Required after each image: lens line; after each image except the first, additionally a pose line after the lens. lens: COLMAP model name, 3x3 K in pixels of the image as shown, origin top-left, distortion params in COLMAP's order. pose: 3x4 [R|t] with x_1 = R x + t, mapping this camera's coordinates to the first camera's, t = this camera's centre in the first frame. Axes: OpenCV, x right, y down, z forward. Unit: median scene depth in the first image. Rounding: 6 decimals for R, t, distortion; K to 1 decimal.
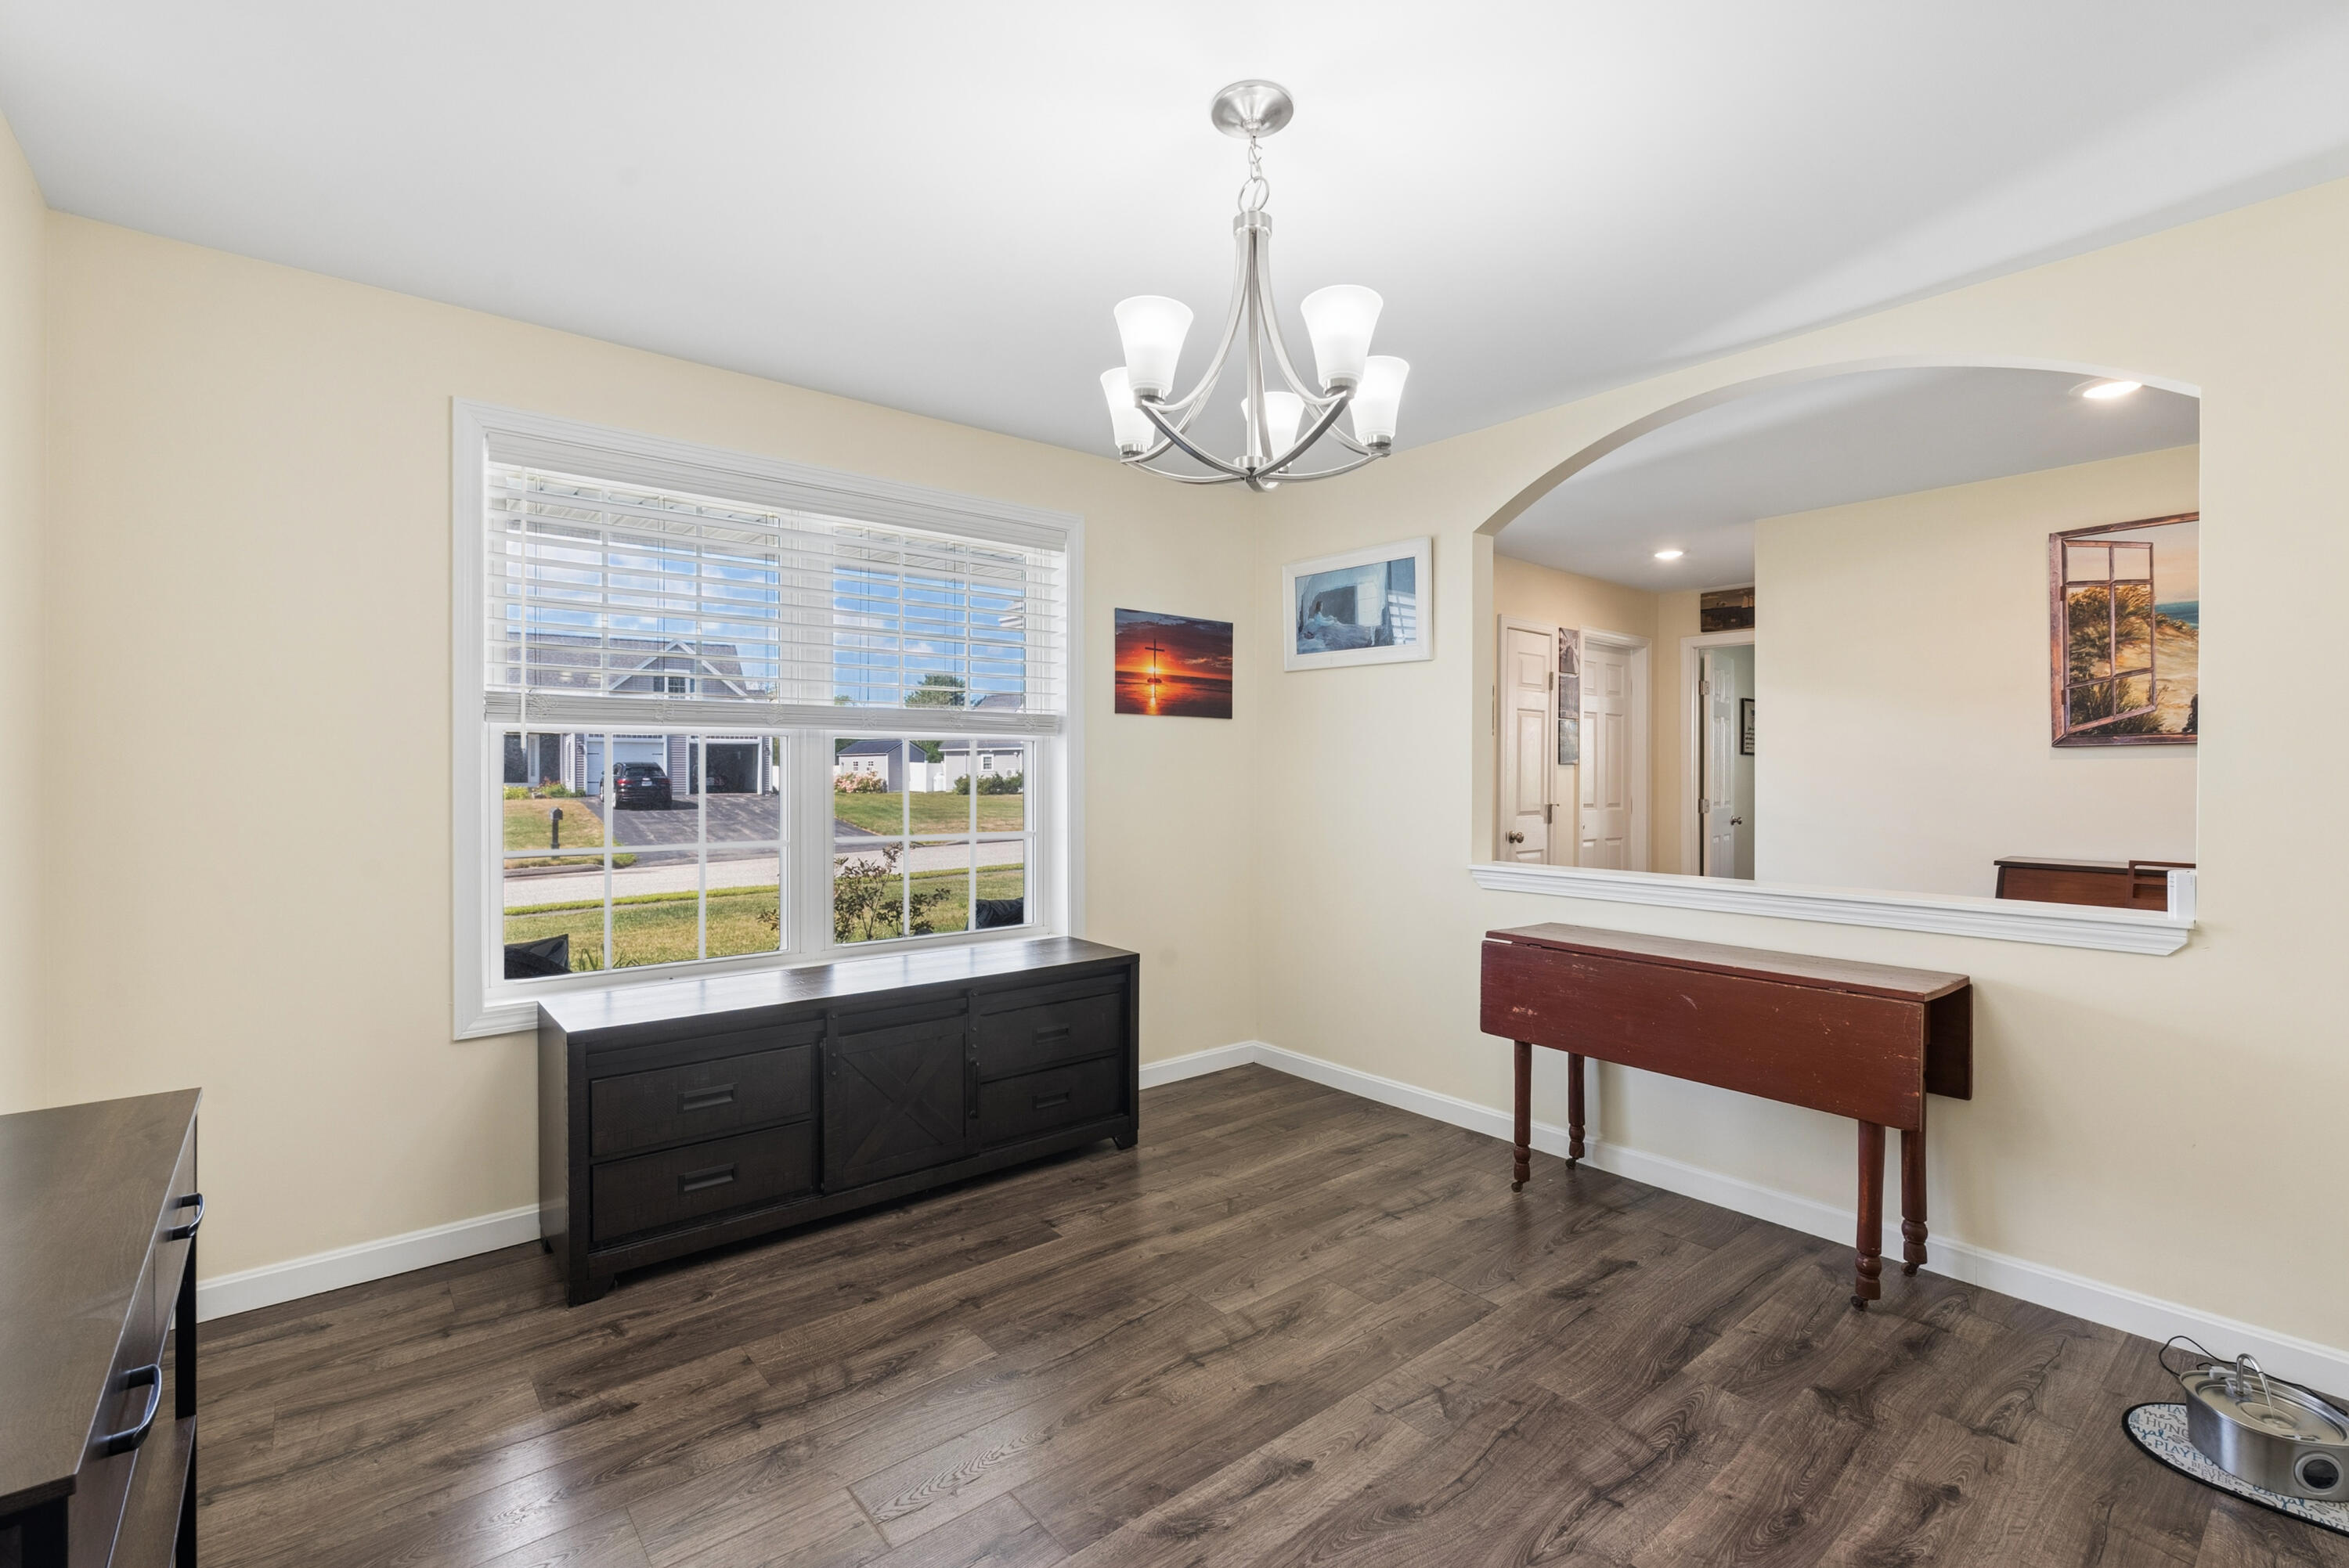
lens RADIAL K [[1045.1, 0, 1173.4], [0, 1045.1, 773.9], [0, 0, 1]] dist [-0.004945, -0.000300]
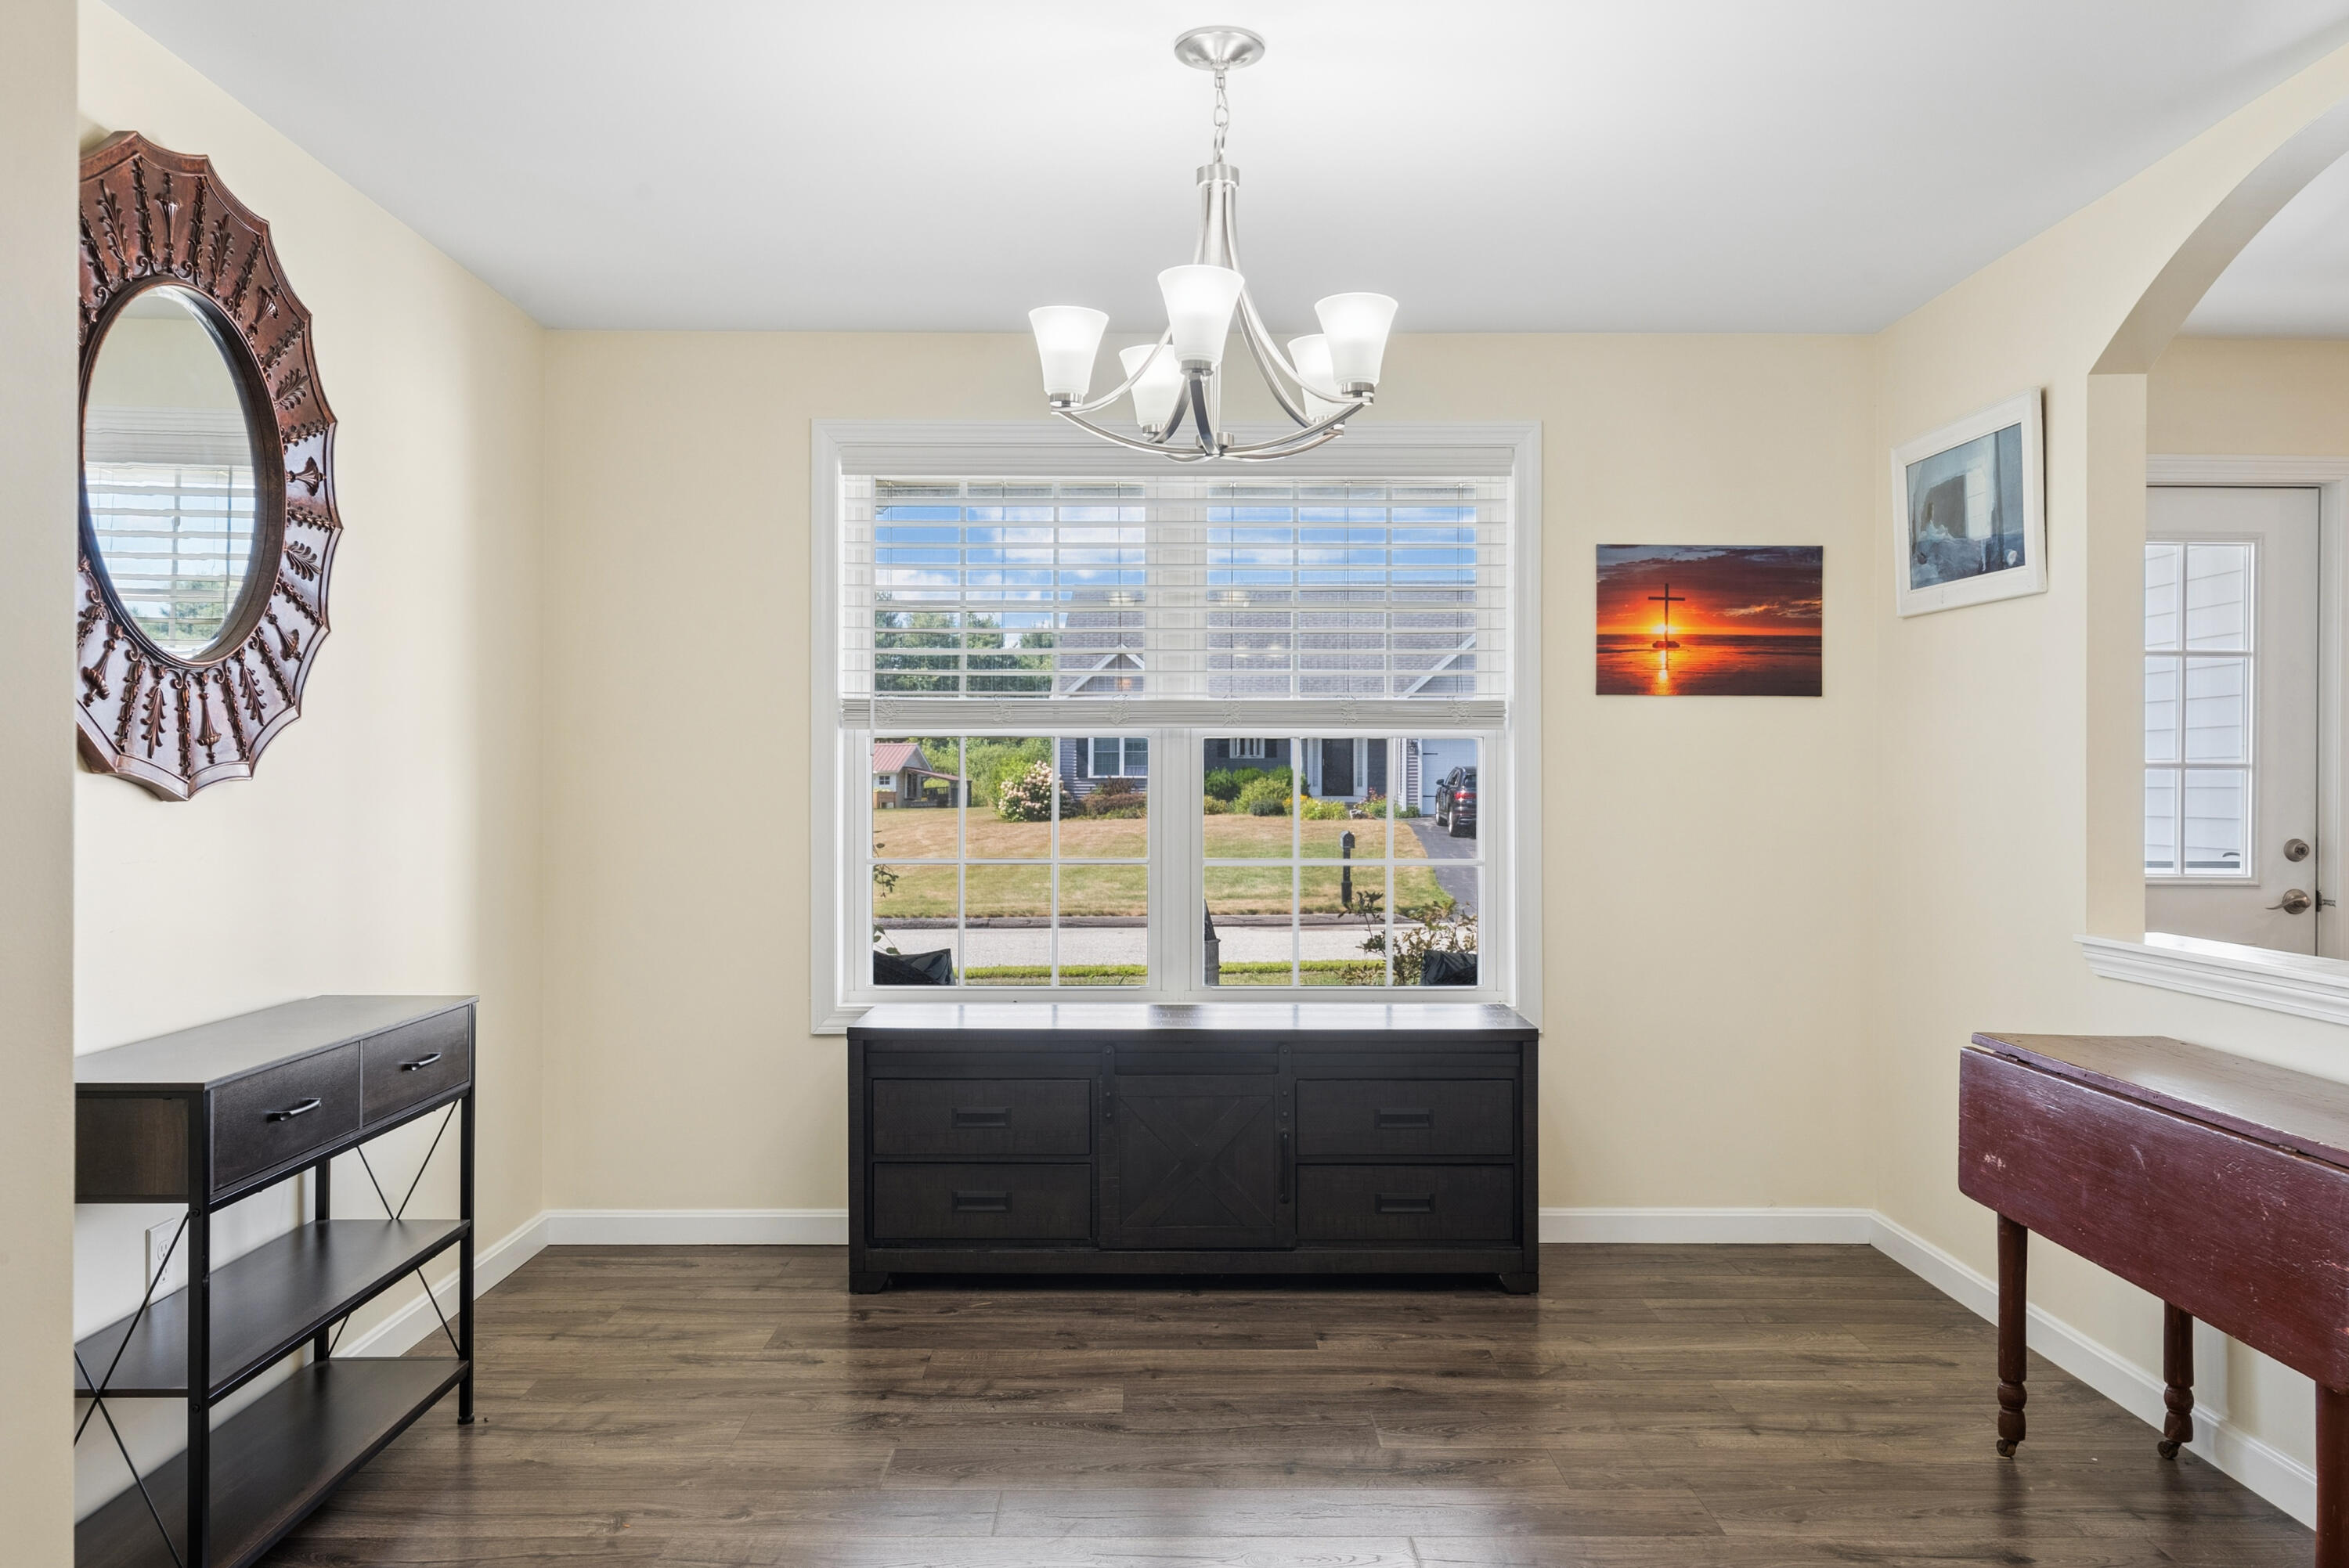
lens RADIAL K [[1791.7, 0, 1157.1], [0, 1791.7, 781.4], [0, 0, 1]] dist [0.008620, -0.047345]
pose [[0.770632, 0.001961, -0.637278, 0.592772], [-0.003324, 0.999994, -0.000943, 0.002257], [0.637272, 0.002845, 0.770634, -0.135645]]
